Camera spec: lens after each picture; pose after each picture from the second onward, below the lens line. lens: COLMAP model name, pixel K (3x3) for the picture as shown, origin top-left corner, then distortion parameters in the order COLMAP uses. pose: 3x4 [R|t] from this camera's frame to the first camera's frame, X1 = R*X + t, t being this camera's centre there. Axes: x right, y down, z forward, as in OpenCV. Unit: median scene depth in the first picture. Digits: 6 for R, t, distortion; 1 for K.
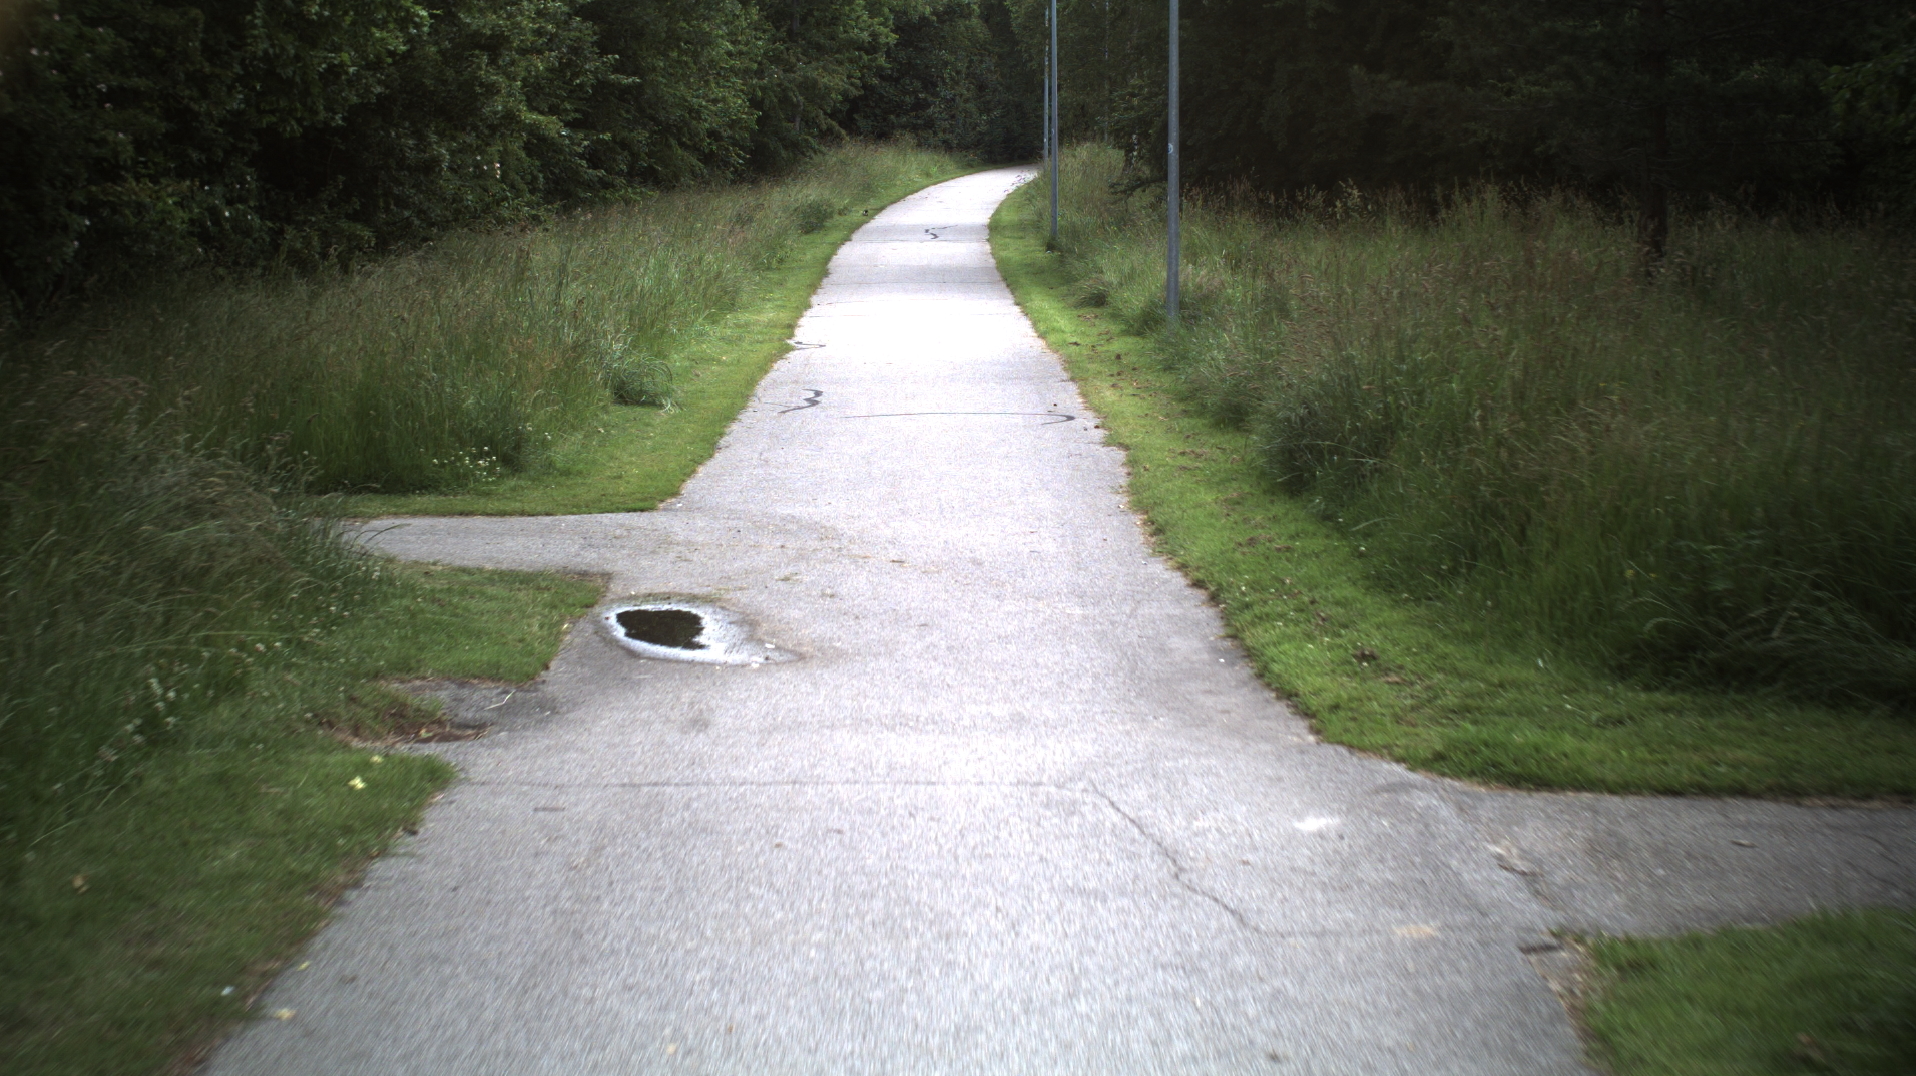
lens RADIAL K [[3549.2, 0, 948.3], [0, 3549.2, 541.3], [0, 0, 1]] dist [-0.272813, 0.000000]
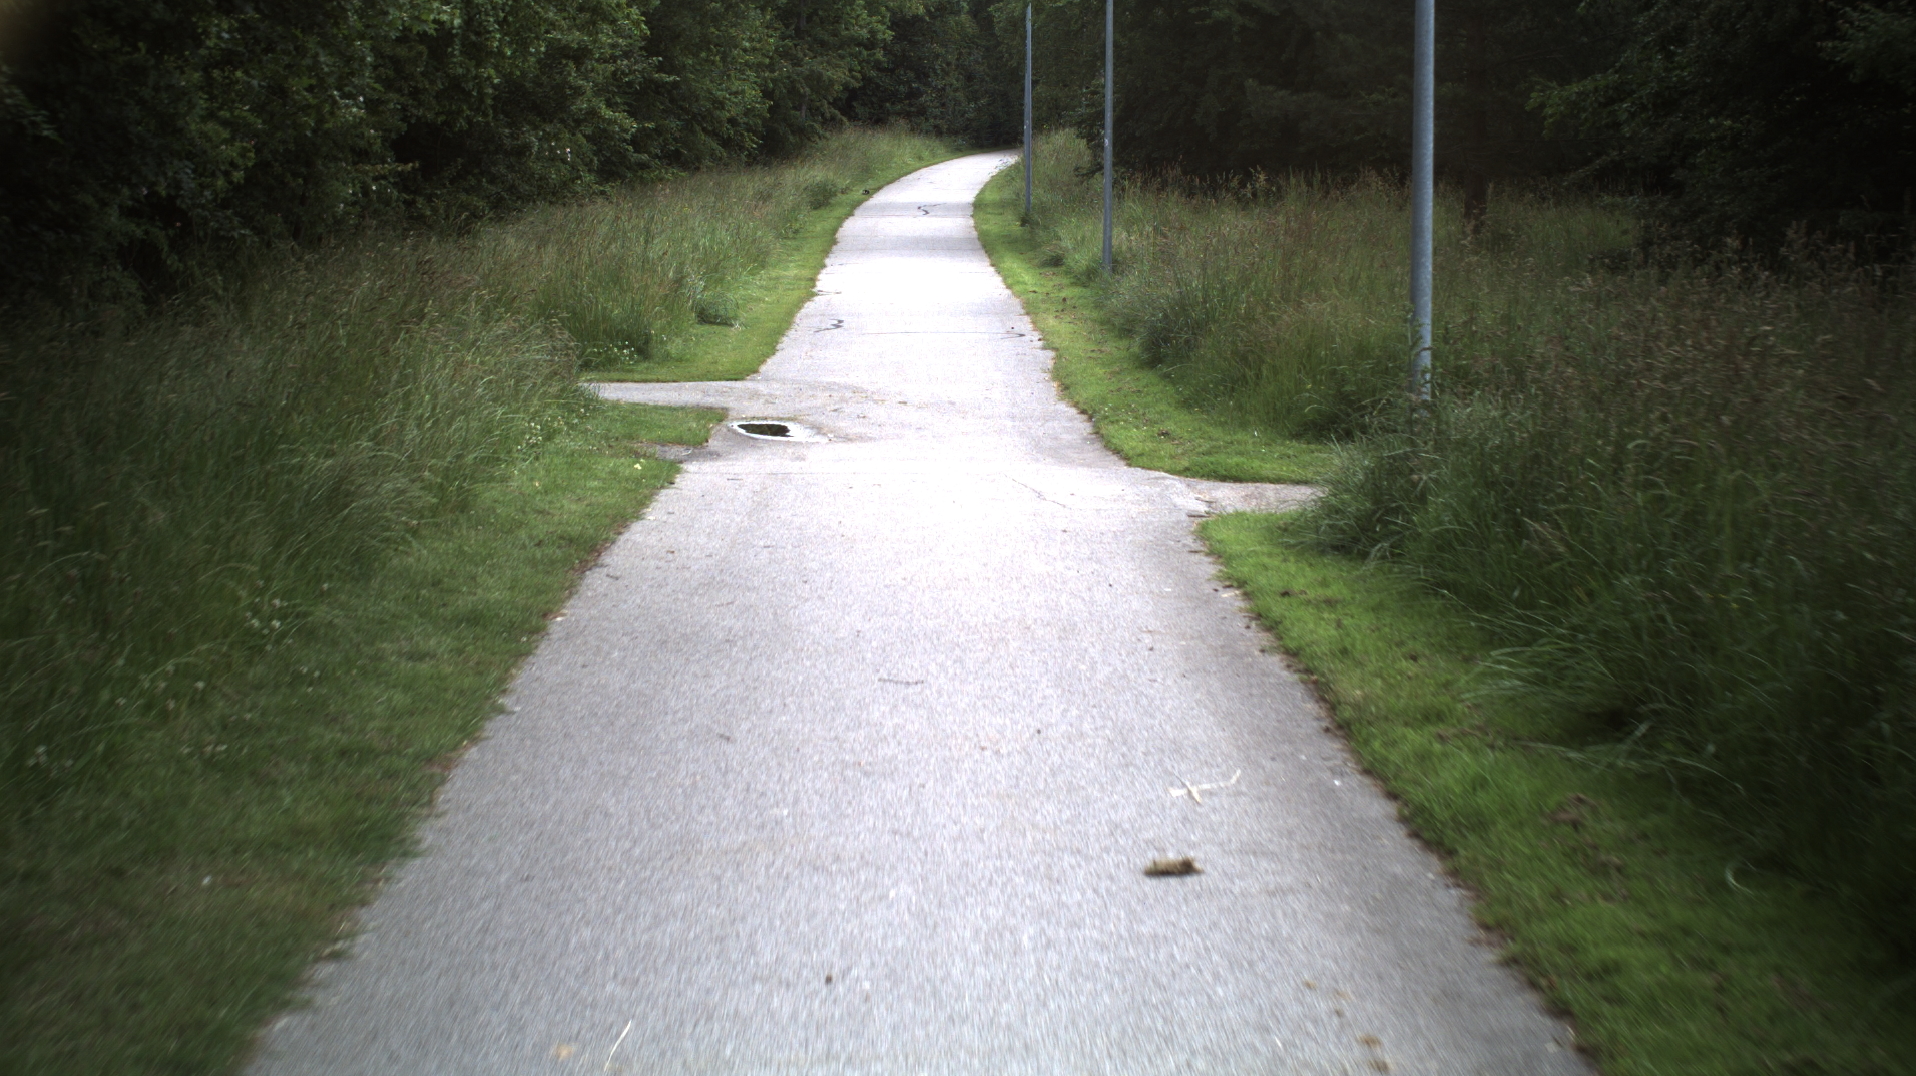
lens RADIAL K [[3549.2, 0, 962.5], [0, 3549.2, 540.5], [0, 0, 1]] dist [-0.272813, 0.000000]
pose [[0.999957, 0.005958, 0.007110, 0.000852], [-0.005993, 0.999970, 0.004964, 0.026518], [-0.007080, -0.005006, 0.999962, -0.272397]]
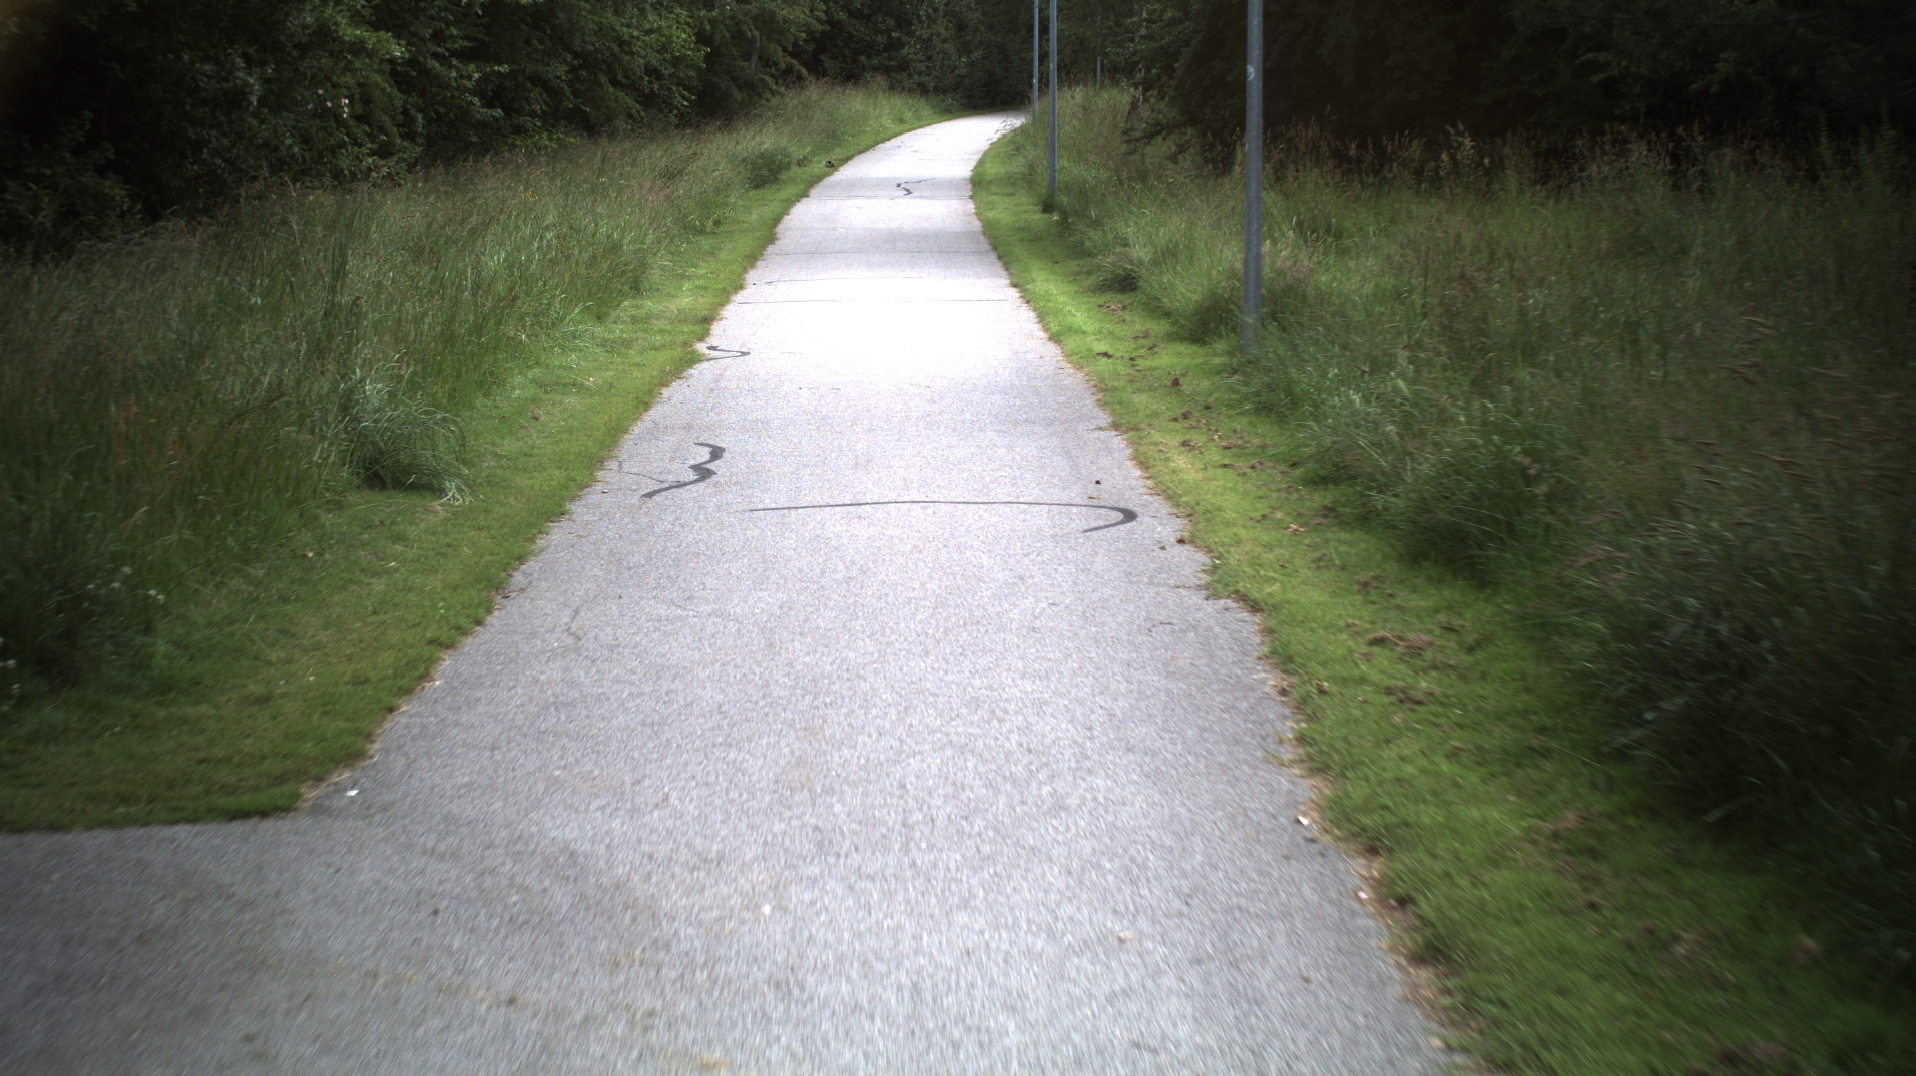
lens RADIAL K [[3549.2, 0, 967.1], [0, 3549.2, 524.3], [0, 0, 1]] dist [-0.272813, 0.000000]
pose [[0.999909, 0.004359, 0.012767, -0.000174], [-0.004476, 0.999948, 0.009155, -0.025769], [-0.012727, -0.009211, 0.999877, 0.272972]]
